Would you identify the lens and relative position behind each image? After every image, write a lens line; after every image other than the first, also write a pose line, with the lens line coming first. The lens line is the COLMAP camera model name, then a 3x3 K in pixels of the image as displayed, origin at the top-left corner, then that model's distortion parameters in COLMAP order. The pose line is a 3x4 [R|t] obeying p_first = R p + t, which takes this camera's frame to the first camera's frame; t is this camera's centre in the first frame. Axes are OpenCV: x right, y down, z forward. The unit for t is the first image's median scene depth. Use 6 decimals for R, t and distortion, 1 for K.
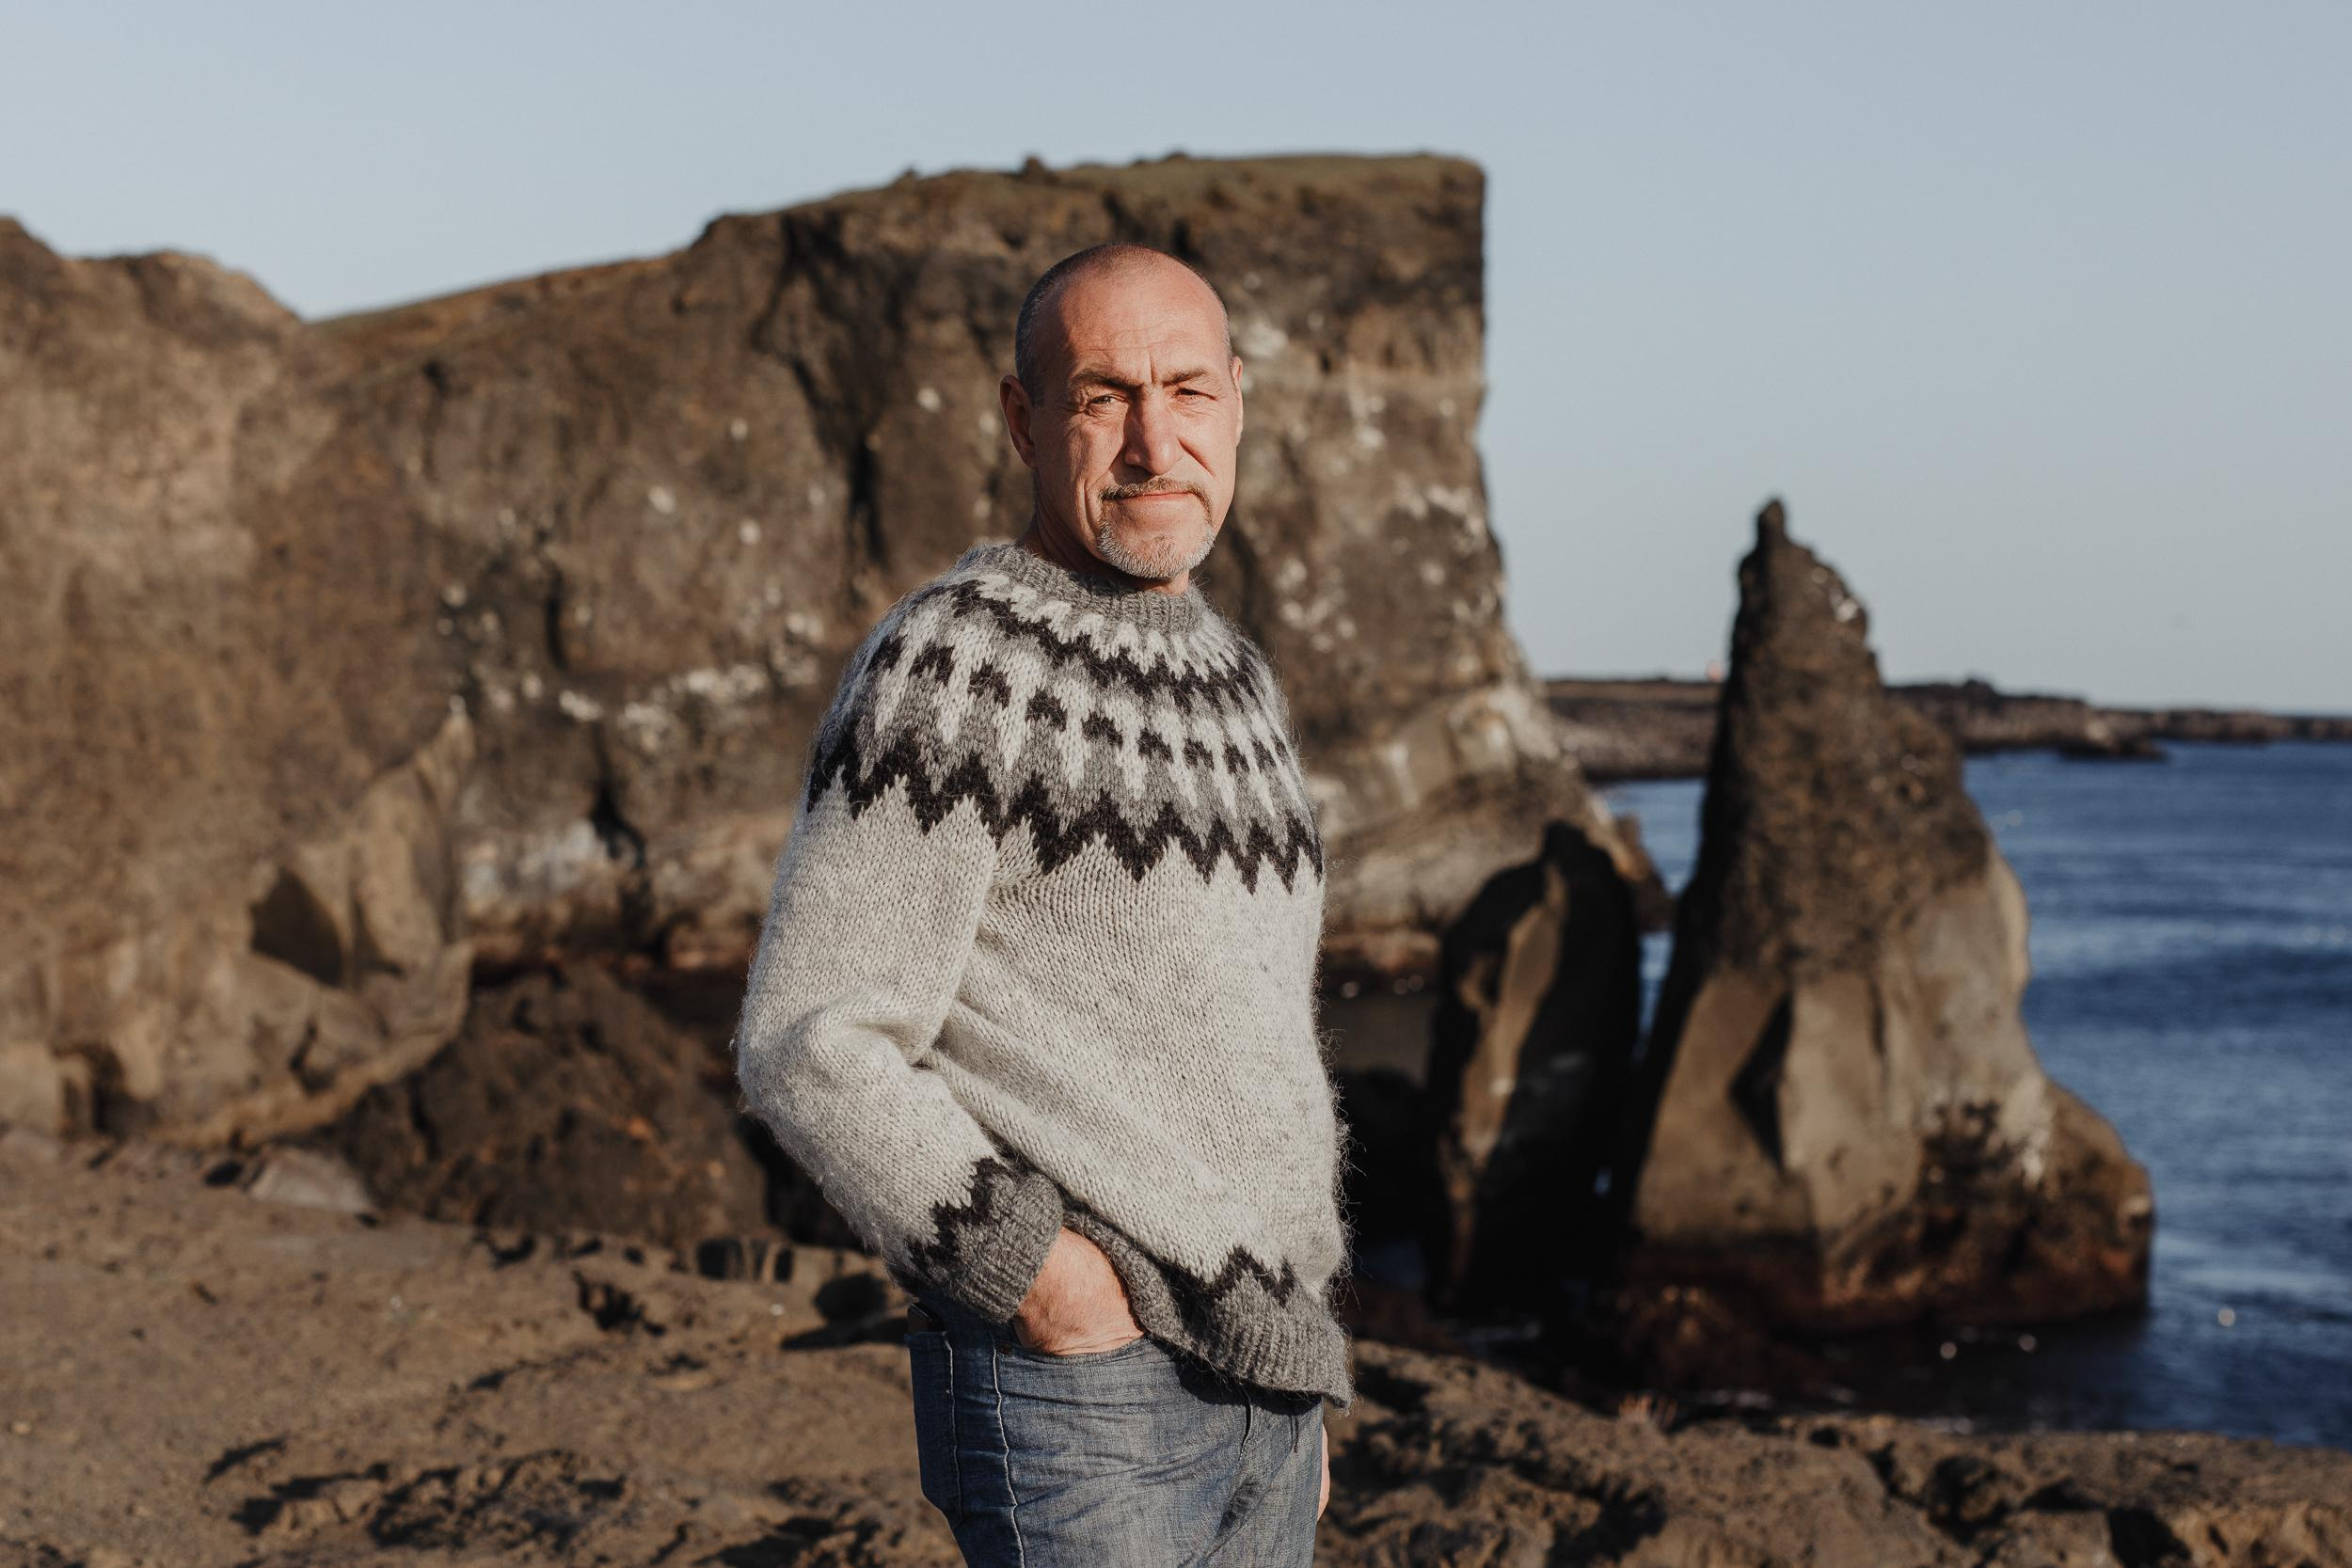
lens RADIAL K [[3650.3, 0, 1054.6], [0, 3650.3, 798.2], [0, 0, 1]] dist [-0.001506, 0.007120]
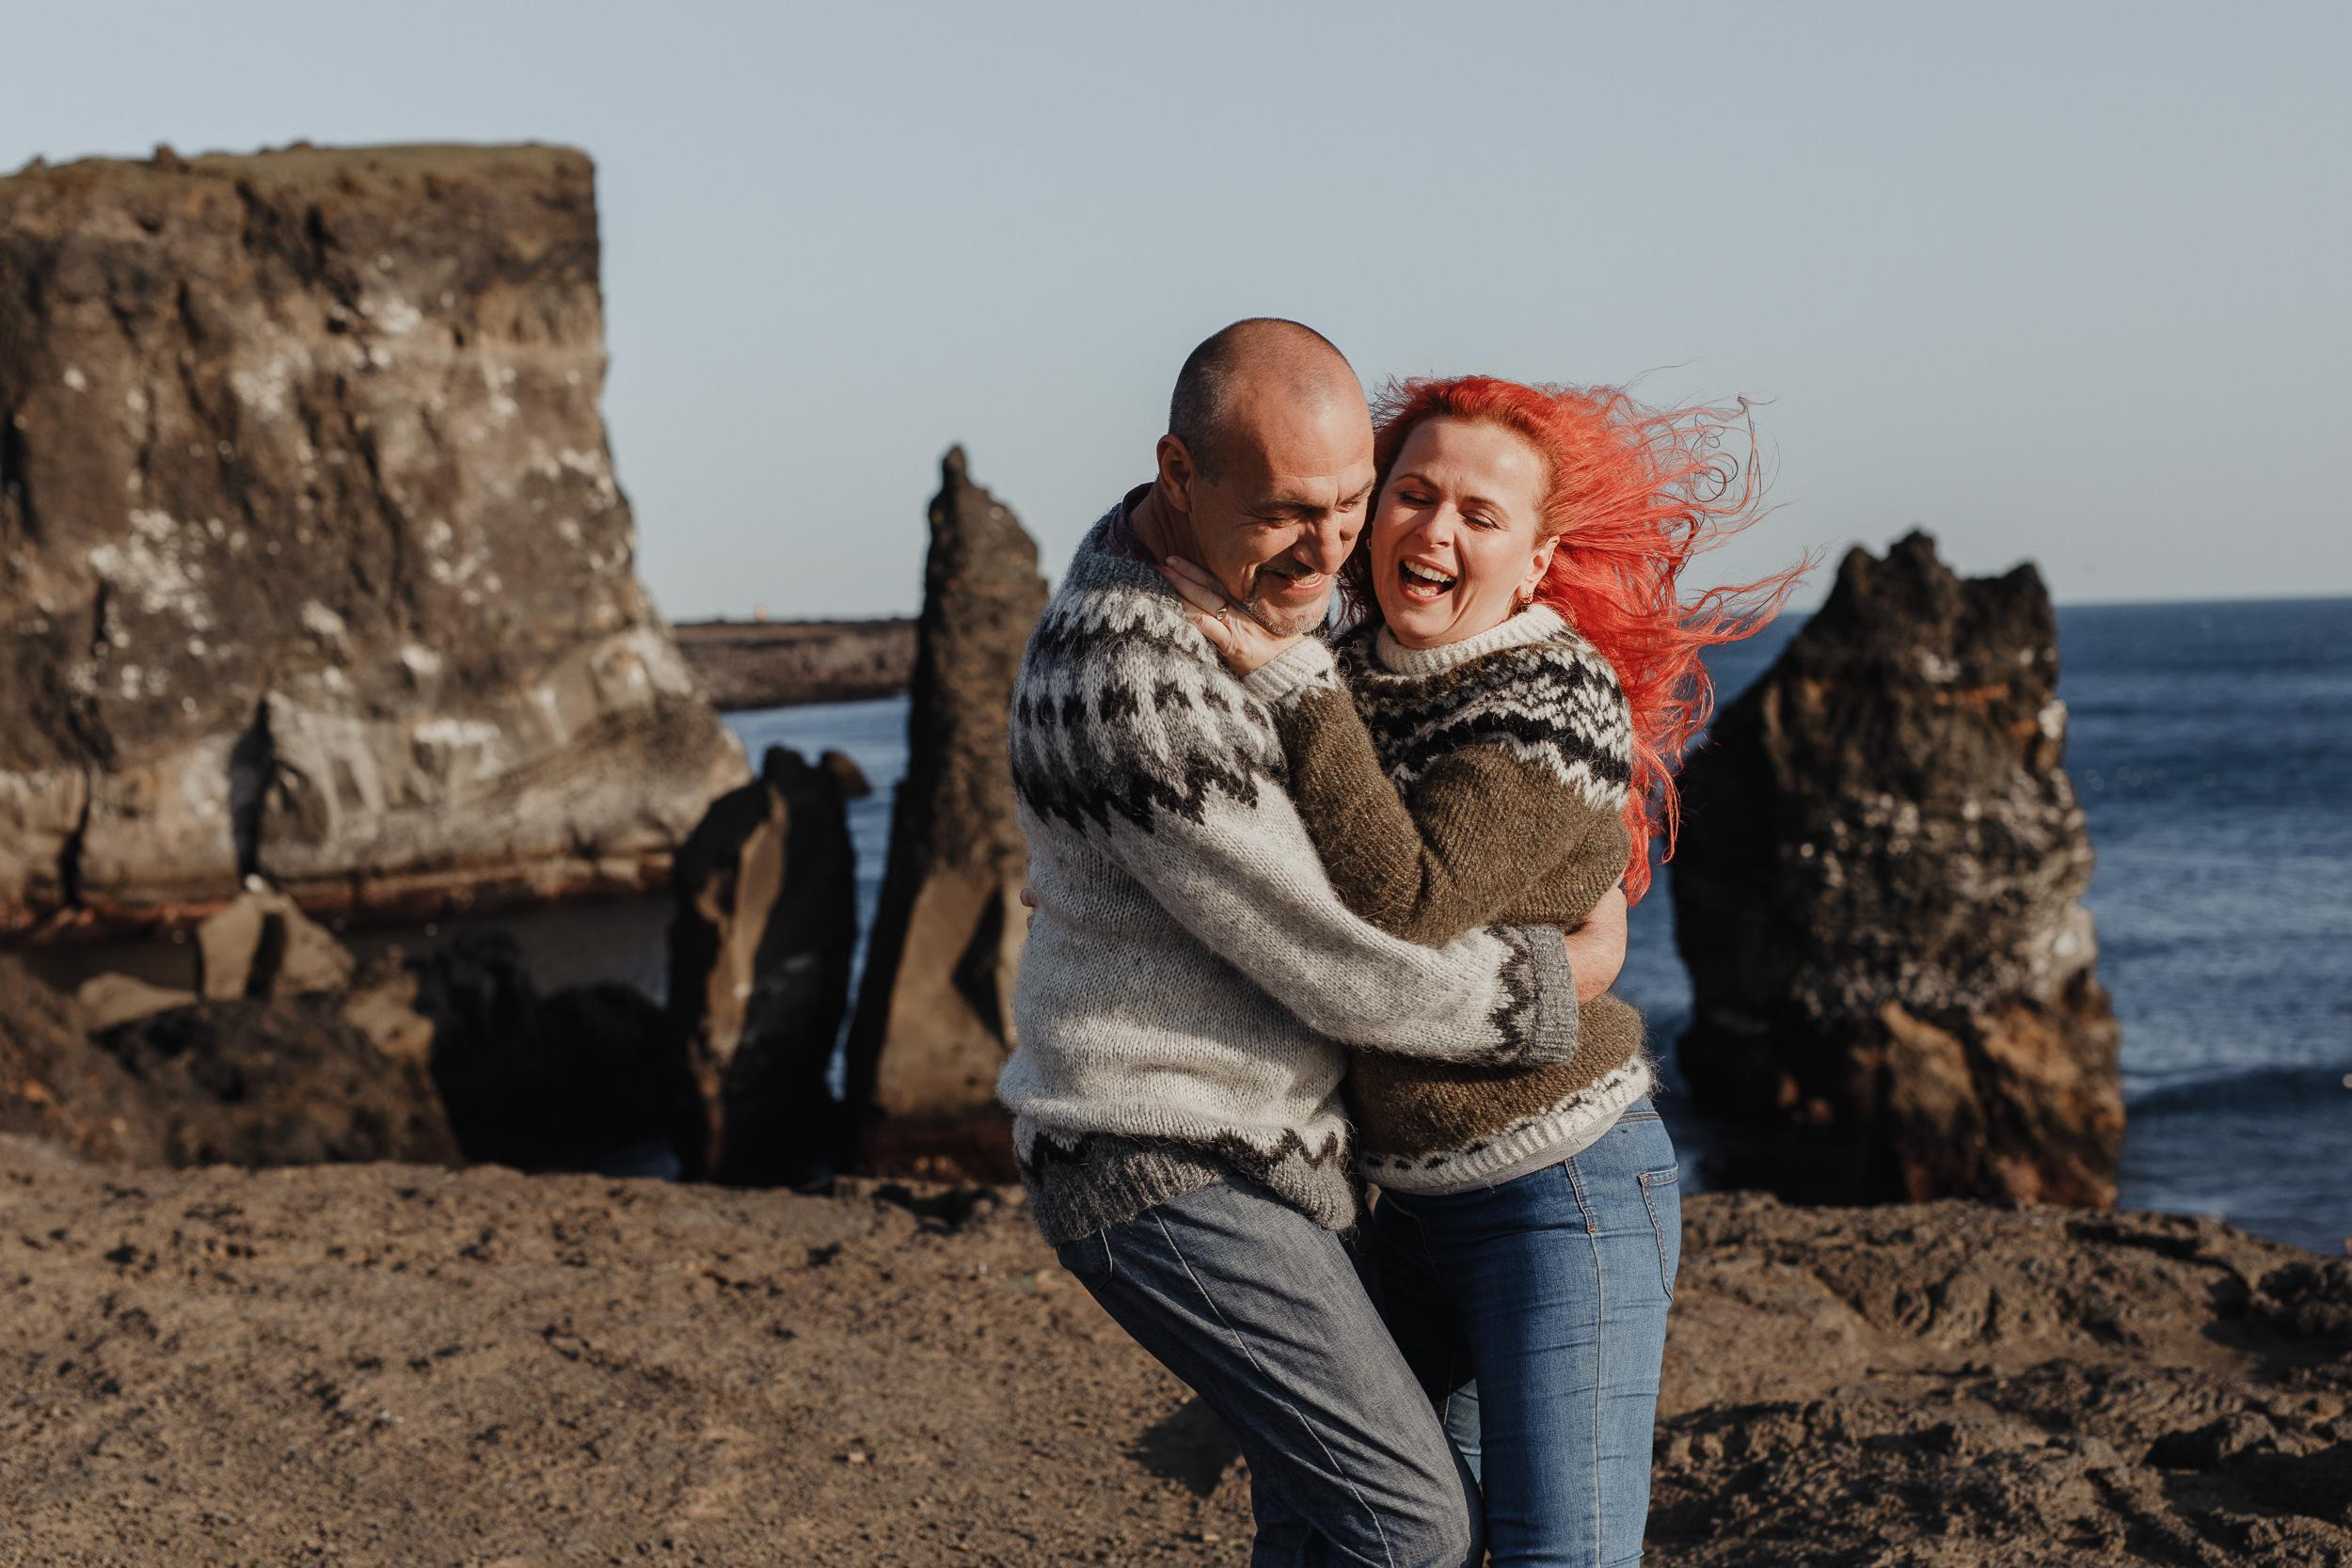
lens RADIAL K [[3266.7, 0, 1178.7], [0, 3266.7, 809.3], [0, 0, 1]] dist [0.002572, -0.028754]
pose [[0.951930, -0.060767, 0.300226, -0.021662], [0.053540, 0.998045, 0.032250, 0.000155], [-0.301599, -0.014625, 0.953323, 0.013163]]
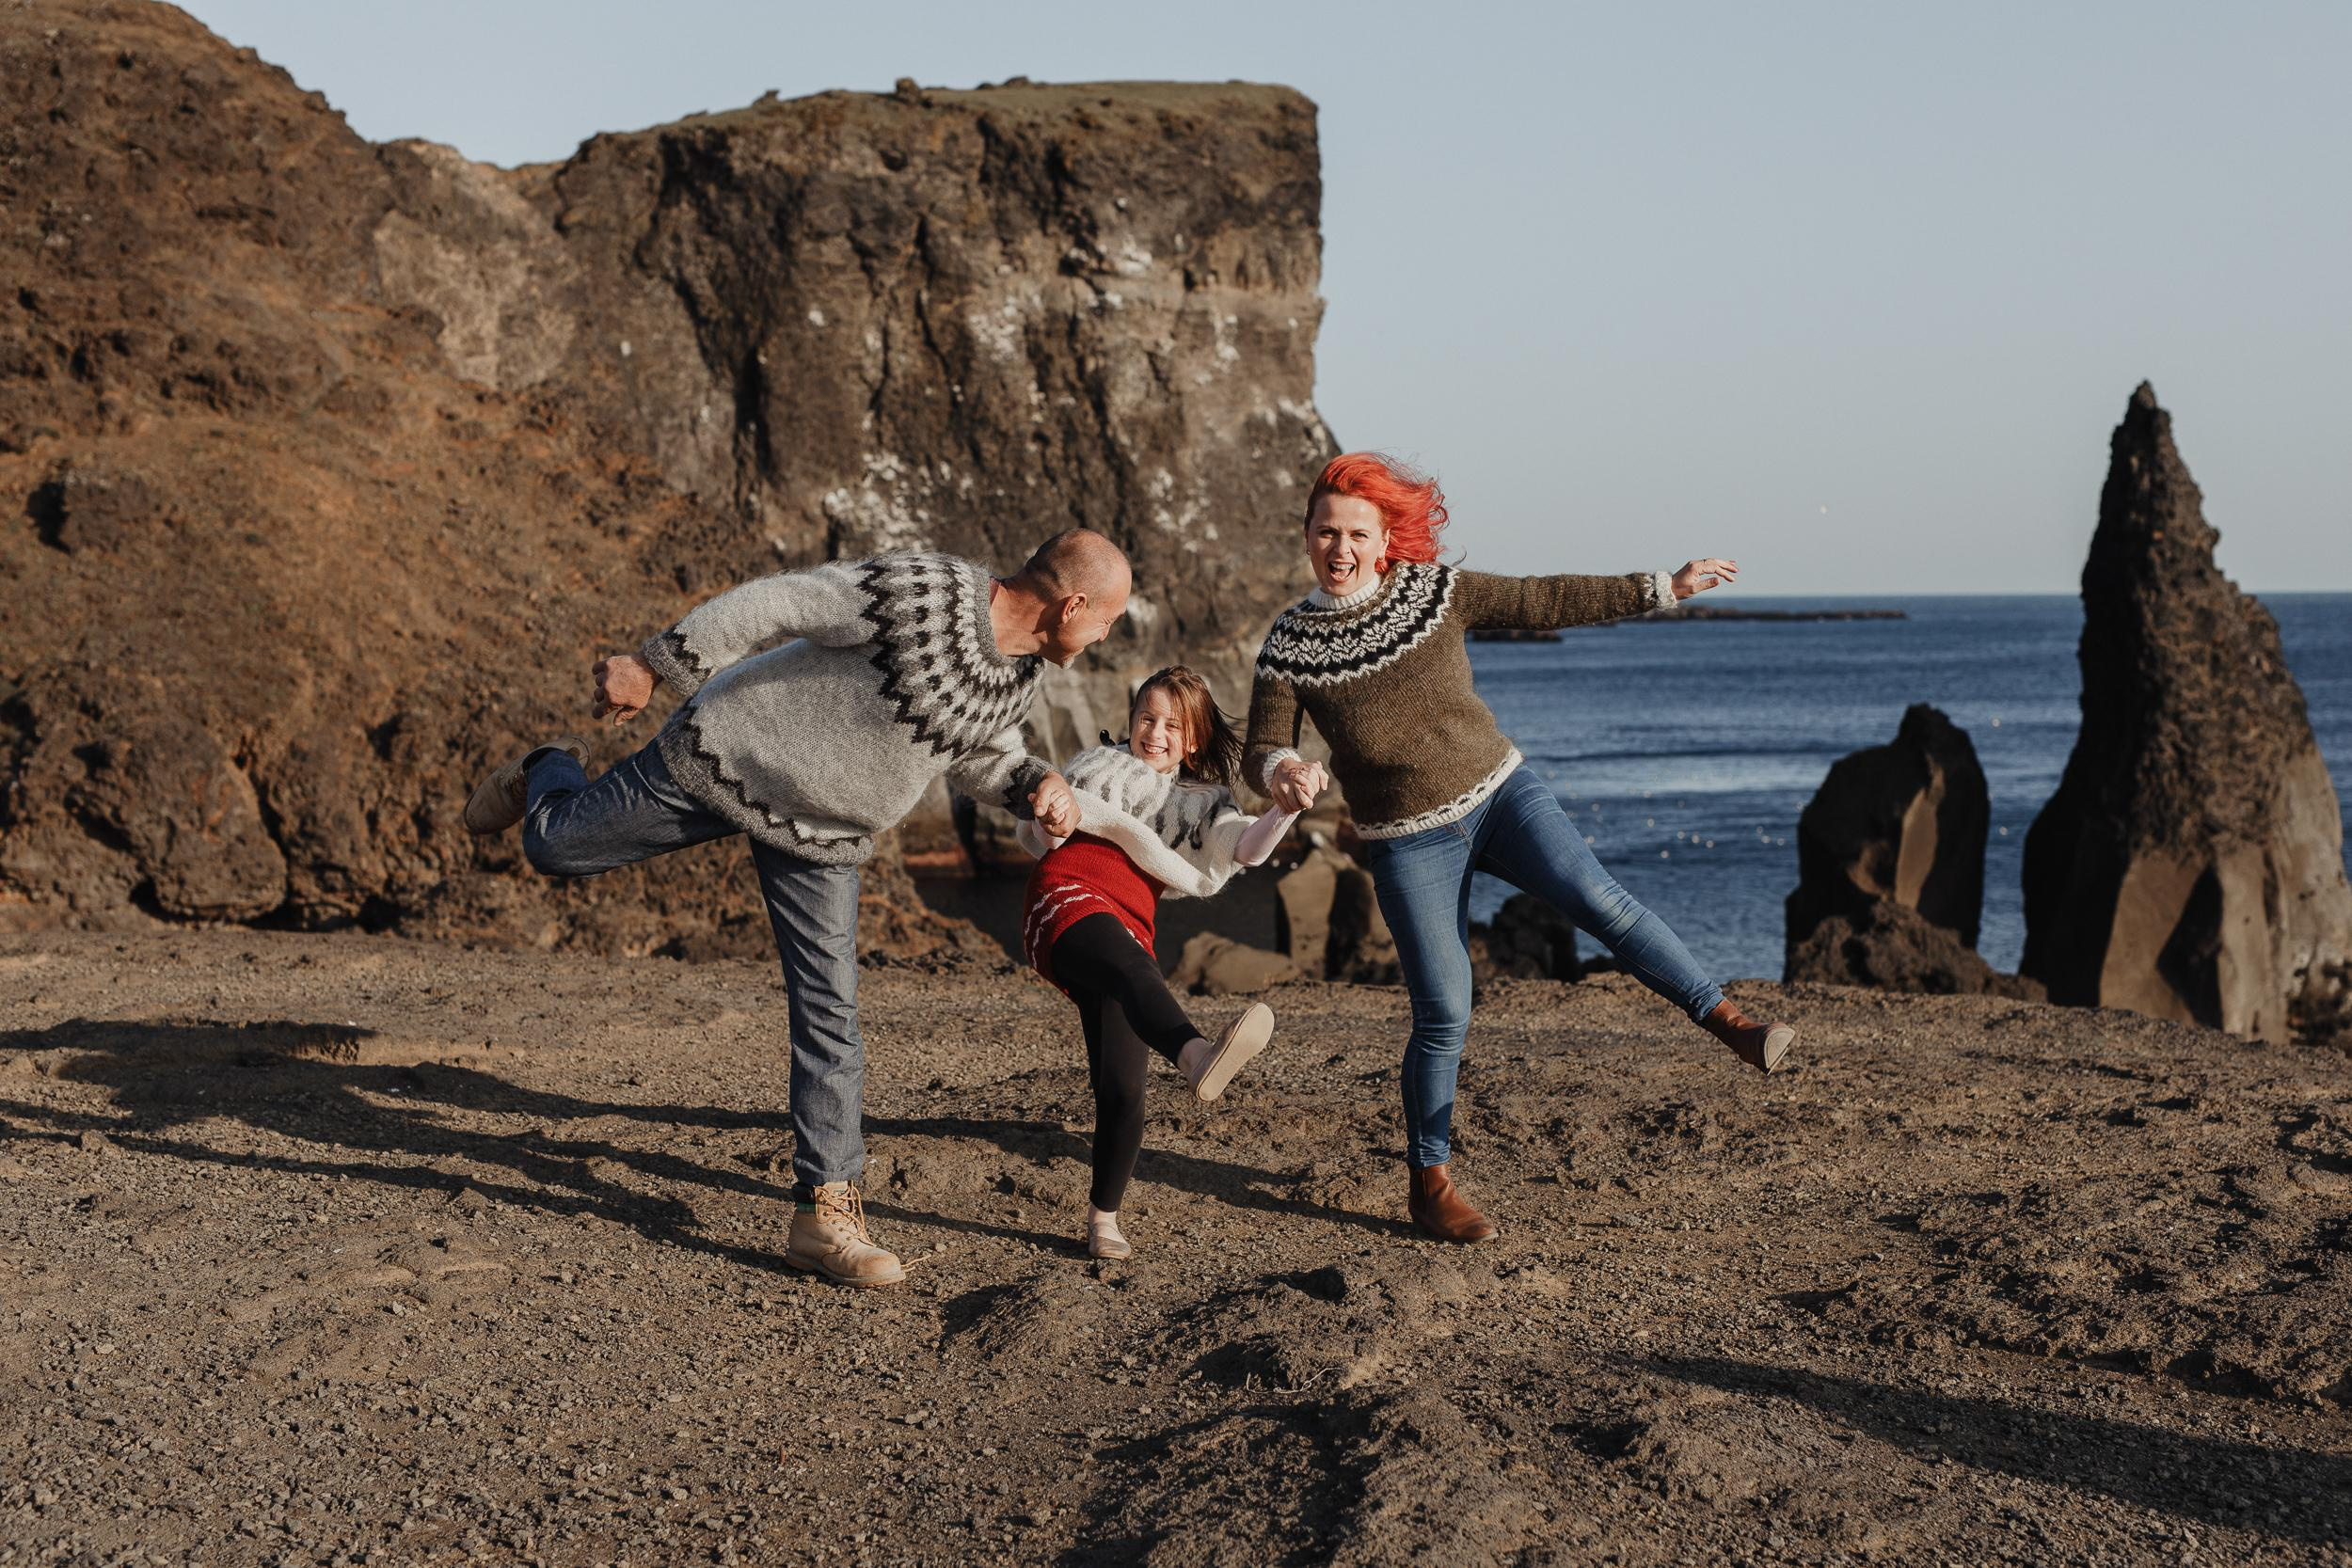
lens RADIAL K [[3243.2, 0, 1173.8], [0, 3243.2, 823.2], [0, 0, 1]] dist [0.004772, 0.047977]
pose [[0.978295, -0.038432, 0.203621, -0.126758], [0.030218, 0.998605, 0.043295, -0.003274], [-0.205001, -0.036202, 0.978092, 0.079314]]
